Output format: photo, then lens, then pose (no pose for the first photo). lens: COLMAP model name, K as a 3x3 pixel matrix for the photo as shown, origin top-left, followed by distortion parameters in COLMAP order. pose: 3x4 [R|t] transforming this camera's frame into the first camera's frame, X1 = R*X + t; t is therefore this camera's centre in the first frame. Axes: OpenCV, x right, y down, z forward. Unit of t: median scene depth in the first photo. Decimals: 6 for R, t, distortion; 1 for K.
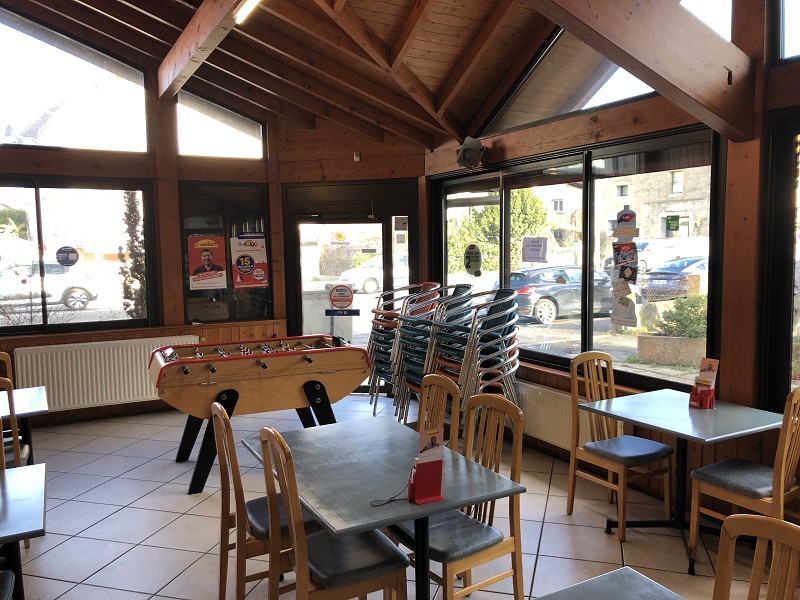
lens RADIAL K [[647.1, 0, 426.0], [0, 647.1, 290.5], [0, 0, 1]] dist [-0.009009, -0.036748]
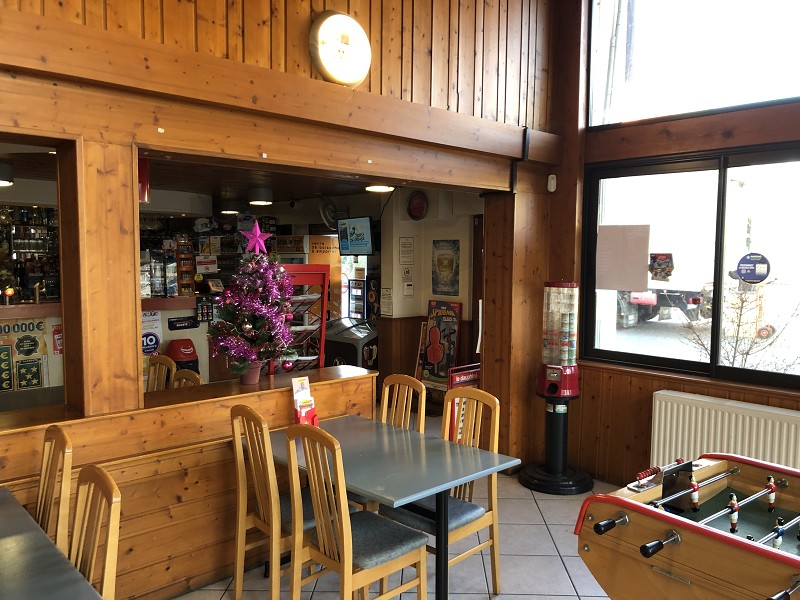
lens RADIAL K [[647.1, 0, 401.8], [0, 647.1, 304.3], [0, 0, 1]] dist [-0.009009, -0.036748]
pose [[0.198629, 0.082049, -0.976634, 0.012754], [-0.075546, 0.994807, 0.068211, -0.029732], [0.977159, 0.060232, 0.203796, 0.458285]]
